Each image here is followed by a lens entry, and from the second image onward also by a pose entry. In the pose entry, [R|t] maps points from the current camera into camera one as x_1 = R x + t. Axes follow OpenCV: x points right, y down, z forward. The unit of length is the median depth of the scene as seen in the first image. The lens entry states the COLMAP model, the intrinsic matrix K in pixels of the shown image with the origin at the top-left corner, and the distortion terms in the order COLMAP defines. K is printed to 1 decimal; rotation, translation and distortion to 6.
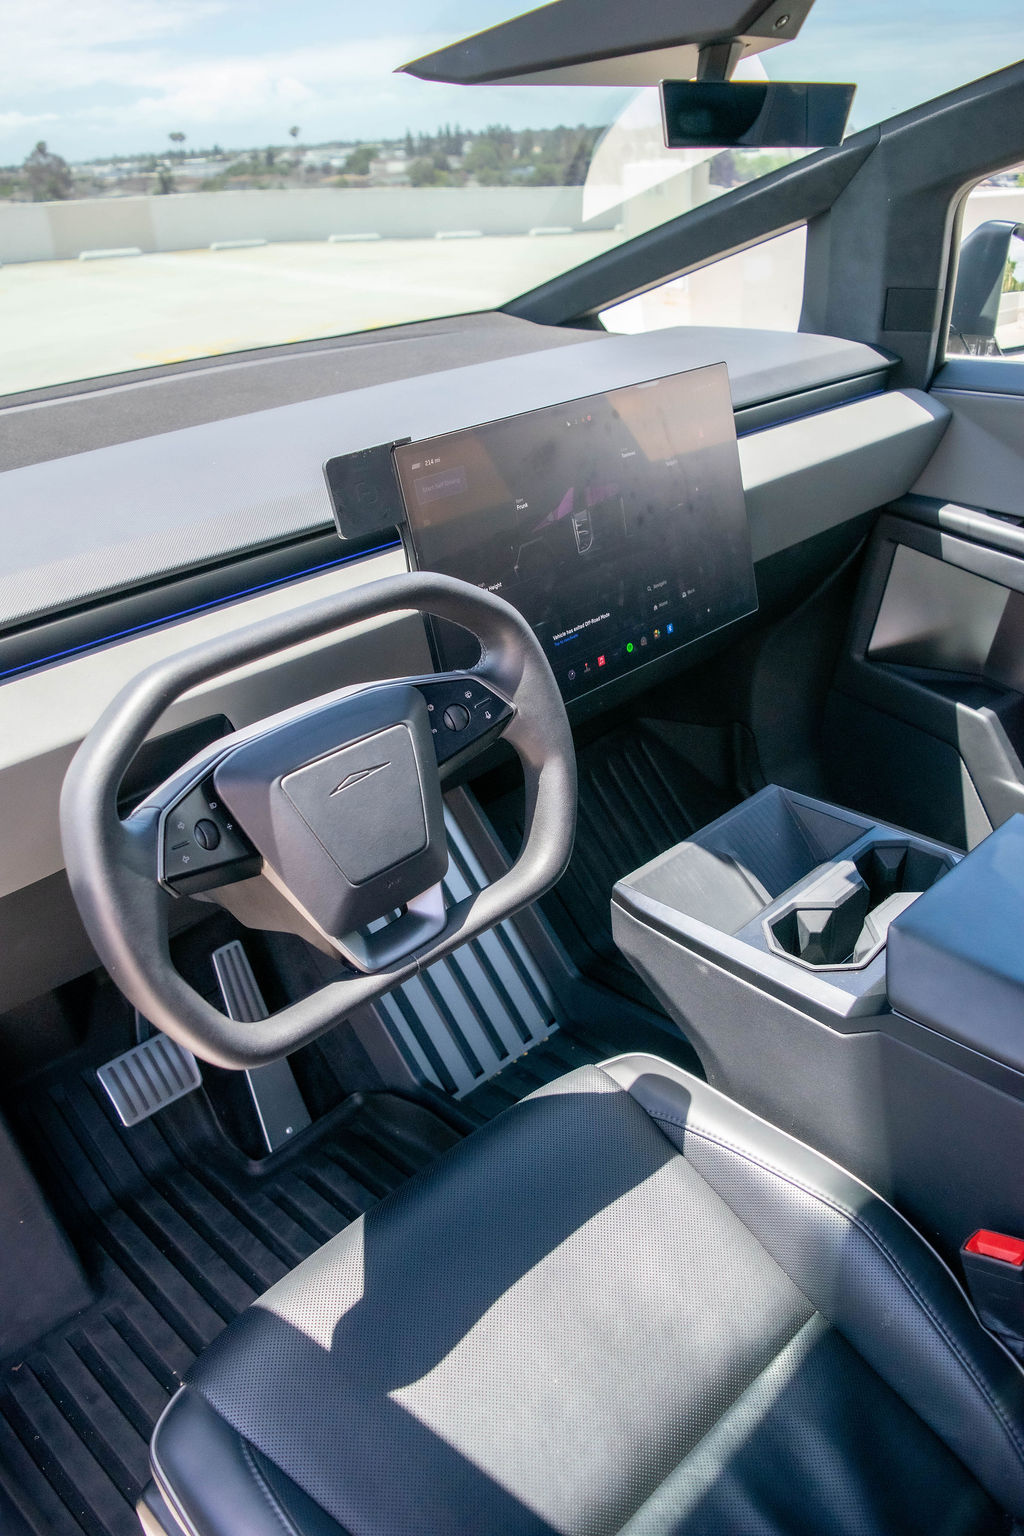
lens RADIAL K [[1185.1, 0, 512.0], [0, 1185.1, 768.0], [0, 0, 1]] dist [-0.076623, 0.001301]
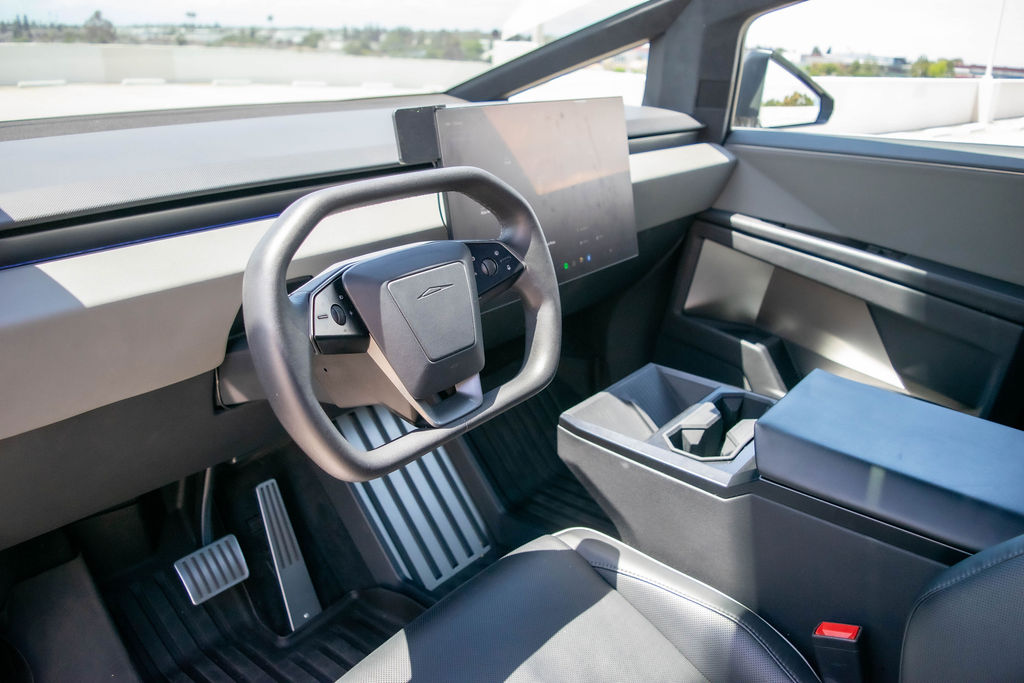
lens RADIAL K [[787.0, 0, 512.0], [0, 787.0, 341.5], [0, 0, 1]] dist [-0.069479, -0.004137]
pose [[0.989768, 0.029636, 0.139574, -0.105777], [-0.011946, 0.991969, -0.125914, 0.120684], [-0.142185, 0.122958, 0.982173, 0.019053]]
